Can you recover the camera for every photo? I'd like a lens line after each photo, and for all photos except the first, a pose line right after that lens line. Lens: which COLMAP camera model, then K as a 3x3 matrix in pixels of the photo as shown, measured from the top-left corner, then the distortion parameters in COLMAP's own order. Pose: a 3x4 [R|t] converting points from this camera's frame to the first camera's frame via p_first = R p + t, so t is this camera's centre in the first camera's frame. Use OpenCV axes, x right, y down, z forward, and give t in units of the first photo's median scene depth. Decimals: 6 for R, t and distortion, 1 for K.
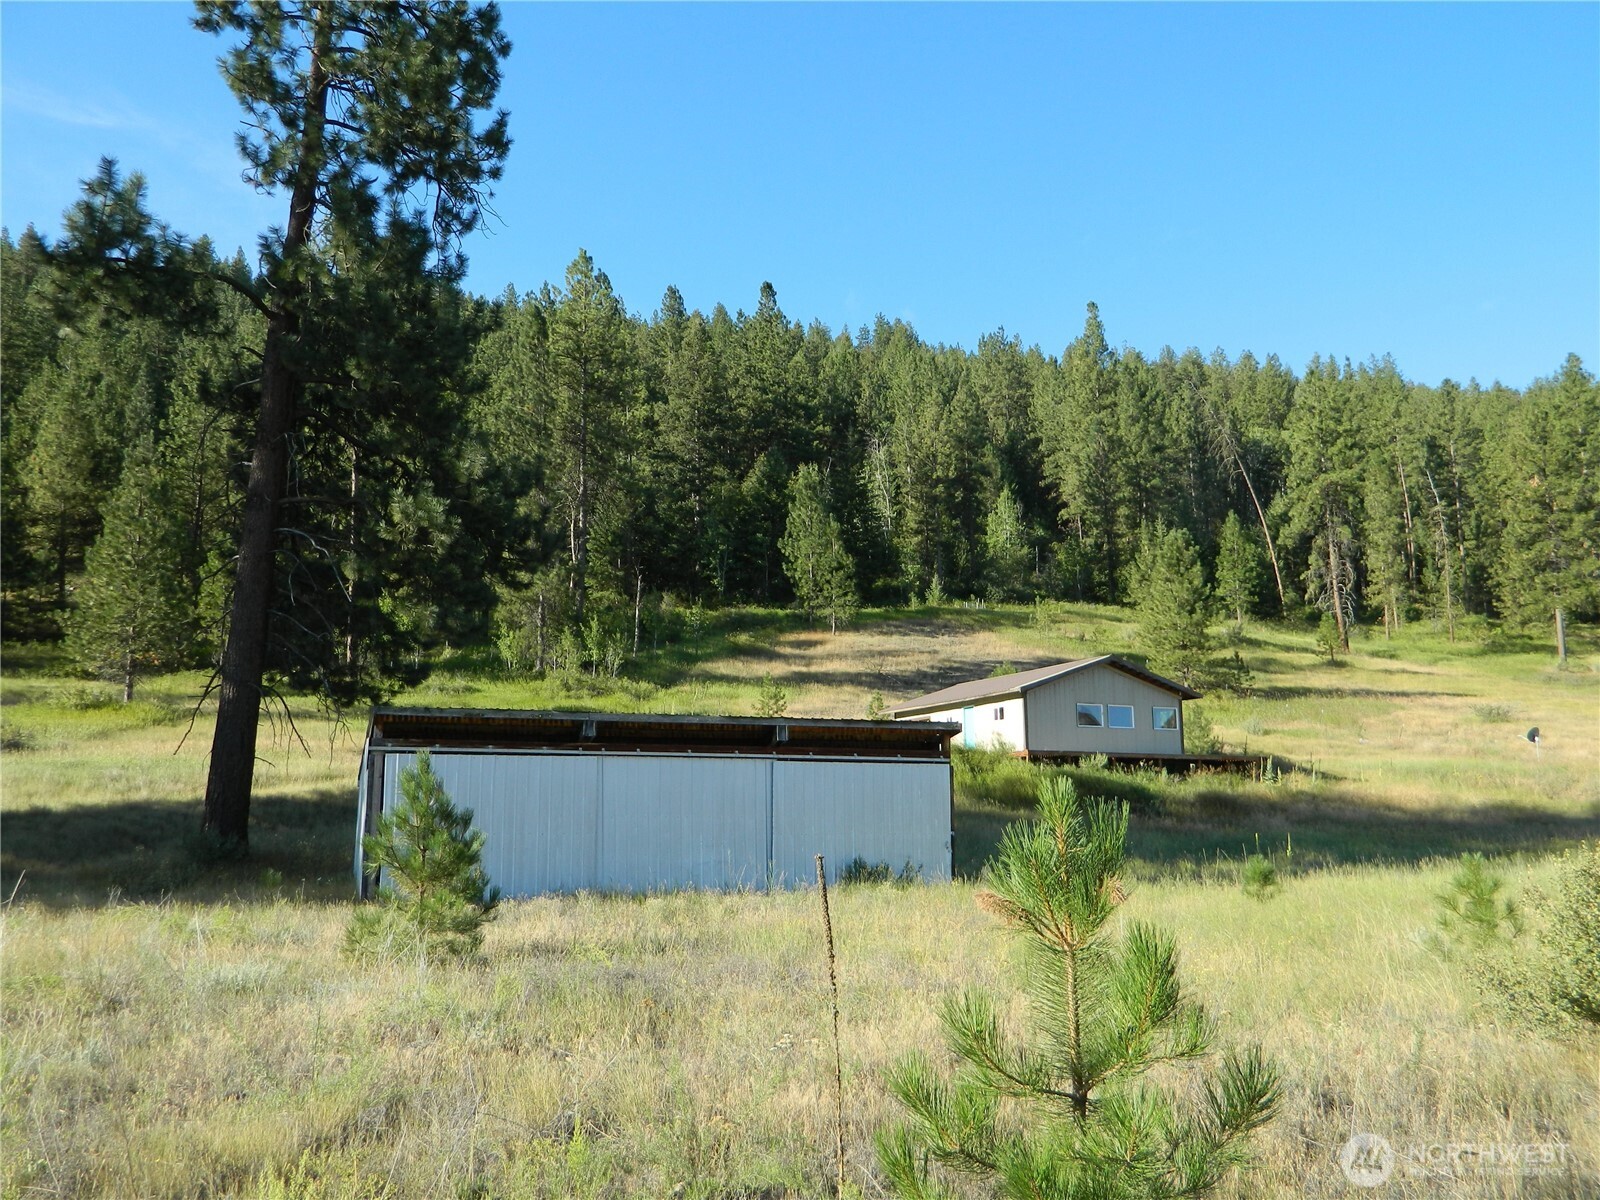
lens RADIAL K [[1320.9, 0, 800.0], [0, 1320.9, 600.0], [0, 0, 1]] dist [-0.006135, -0.005284]
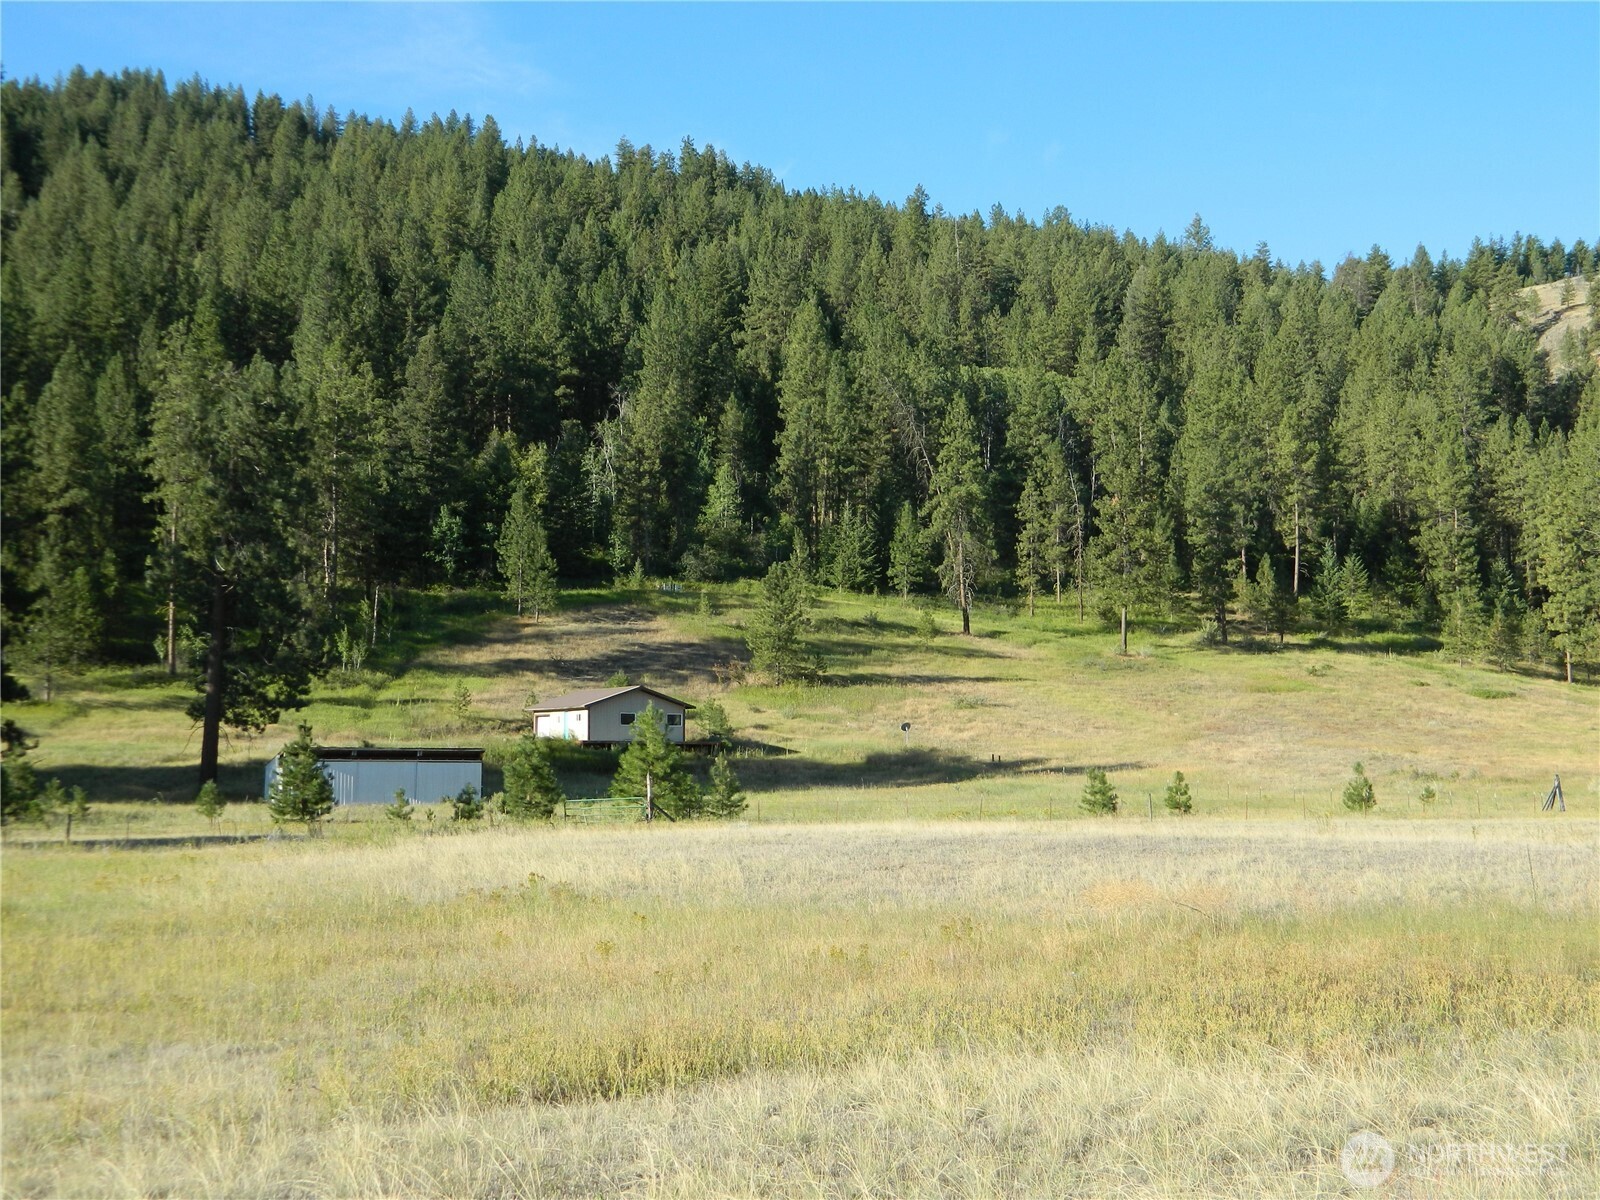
lens RADIAL K [[1882.2, 0, 800.0], [0, 1882.2, 600.0], [0, 0, 1]] dist [0.012019, -0.007188]
pose [[0.995473, 0.012459, 0.094220, 0.095055], [-0.020489, 0.996192, 0.084744, -0.136060], [-0.092805, -0.086291, 0.991938, -0.711185]]
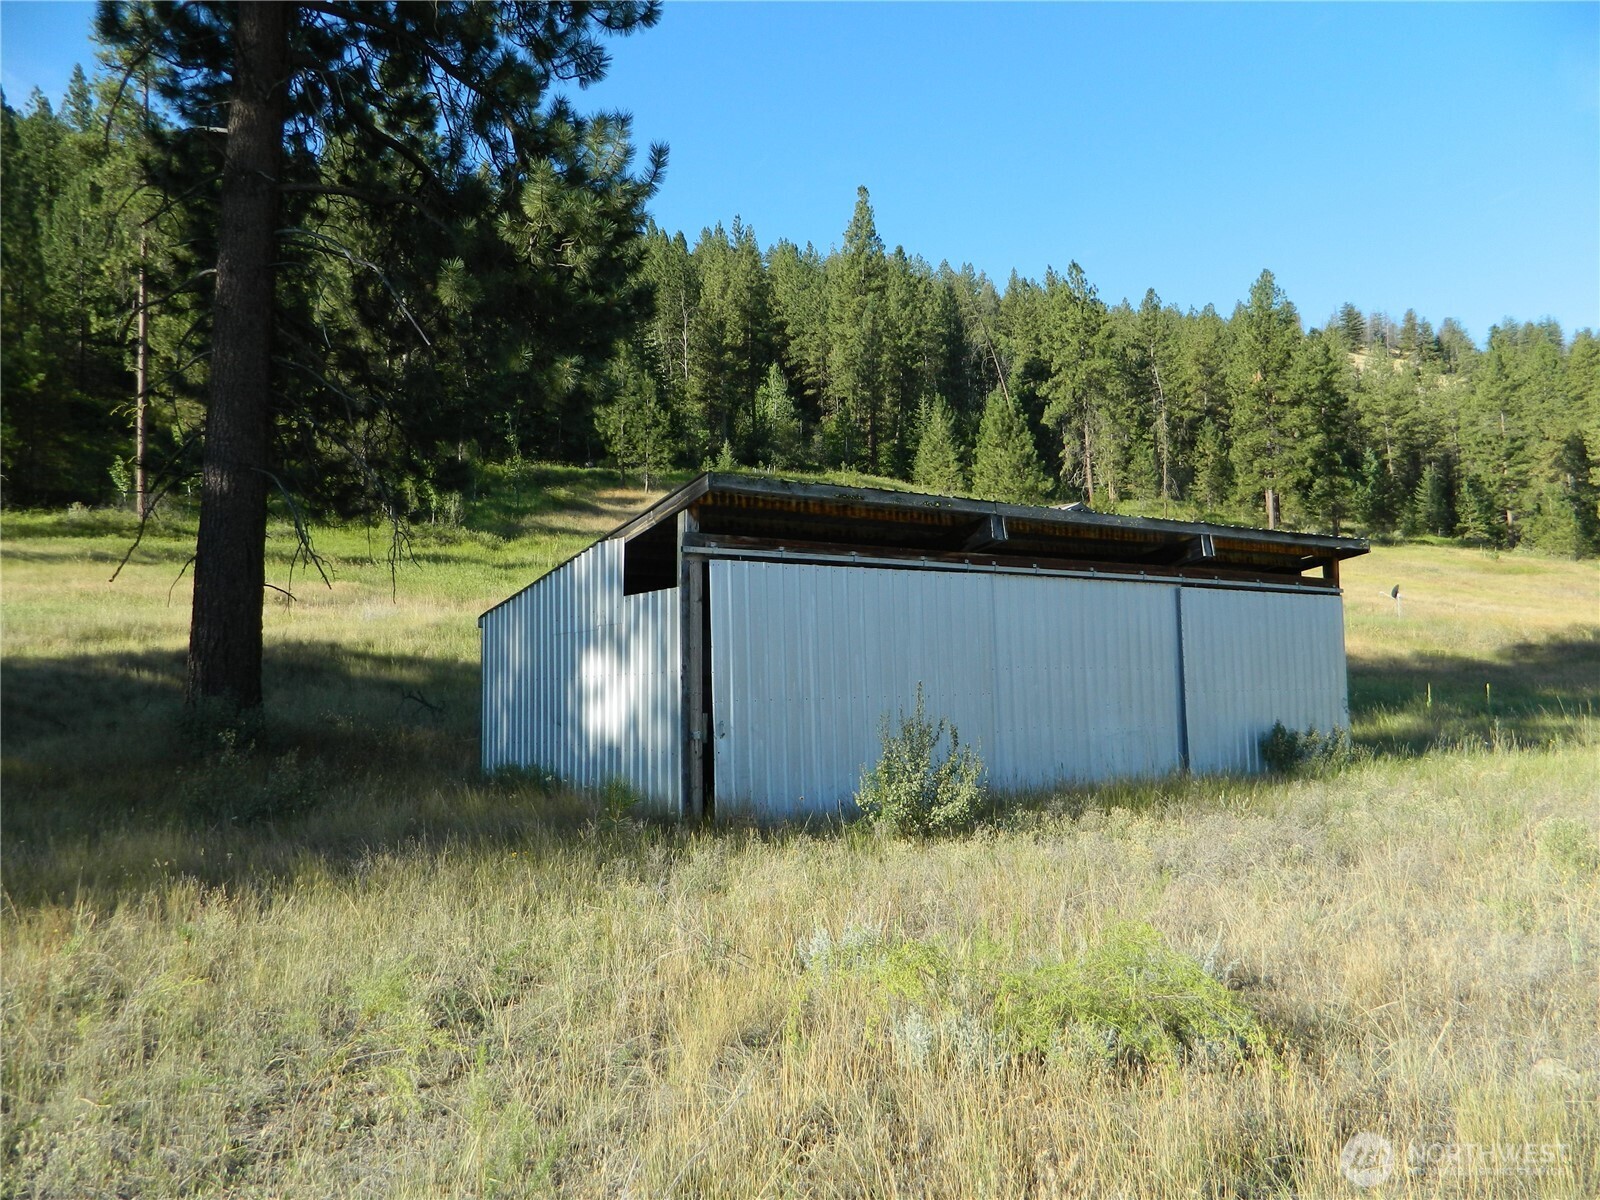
lens RADIAL K [[1183.7, 0, 800.0], [0, 1183.7, 600.0], [0, 0, 1]] dist [0.002401, 0.003094]
pose [[0.967495, 0.005648, 0.252828, -0.079724], [-0.030616, 0.995013, 0.094934, 0.016516], [-0.251031, -0.099588, 0.962843, 0.098392]]
